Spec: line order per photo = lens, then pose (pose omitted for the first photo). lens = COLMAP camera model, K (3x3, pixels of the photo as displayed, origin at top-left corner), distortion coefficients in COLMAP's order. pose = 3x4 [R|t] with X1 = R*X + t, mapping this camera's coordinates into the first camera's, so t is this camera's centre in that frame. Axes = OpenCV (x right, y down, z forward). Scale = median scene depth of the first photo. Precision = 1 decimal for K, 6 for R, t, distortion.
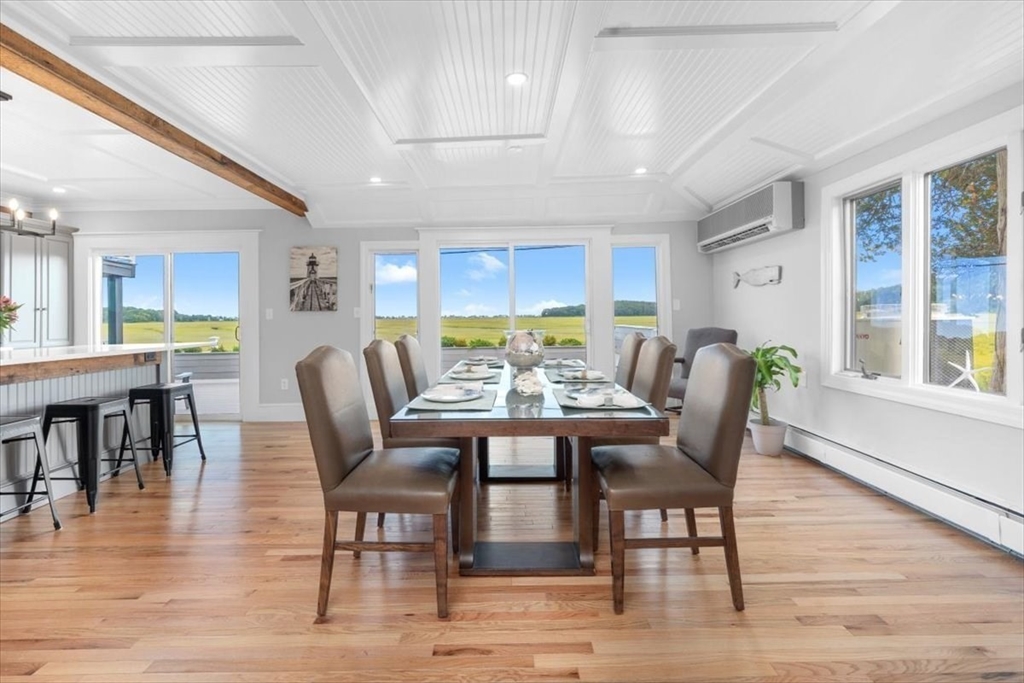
lens RADIAL K [[480.0, 0, 512.2], [0, 480.0, 321.8], [0, 0, 1]] dist [0.000921, -0.000299]
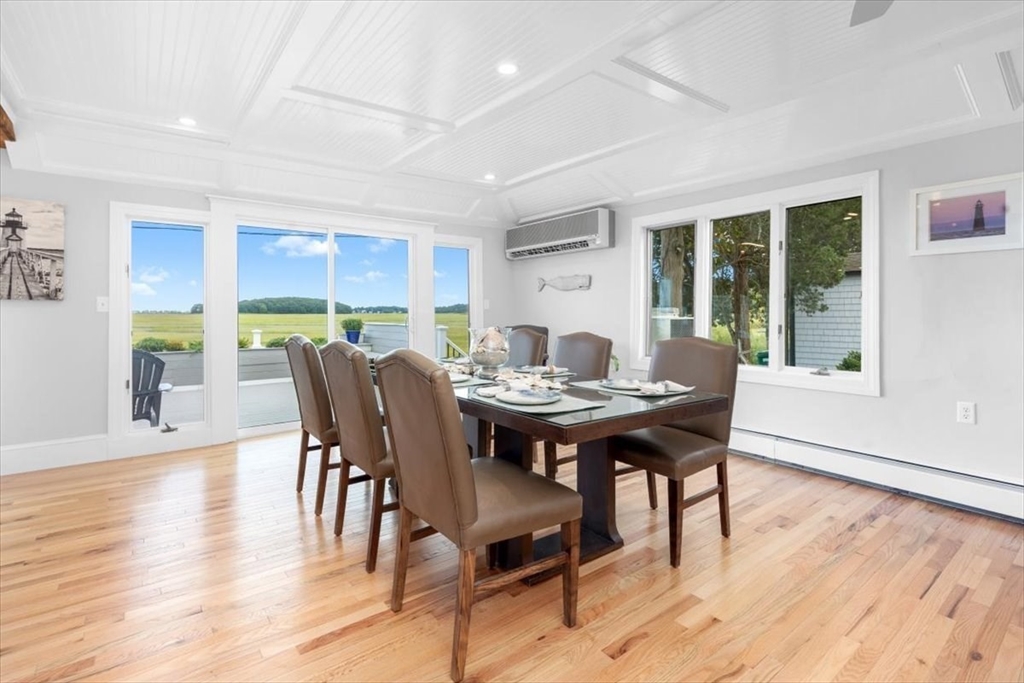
lens RADIAL K [[480.0, 0, 512.2], [0, 480.0, 321.8], [0, 0, 1]] dist [0.000921, -0.000299]
pose [[0.796415, 0.002577, 0.604745, -0.310078], [-0.004449, 0.999989, 0.001598, 0.002223], [-0.604734, -0.003963, 0.796418, 0.117239]]
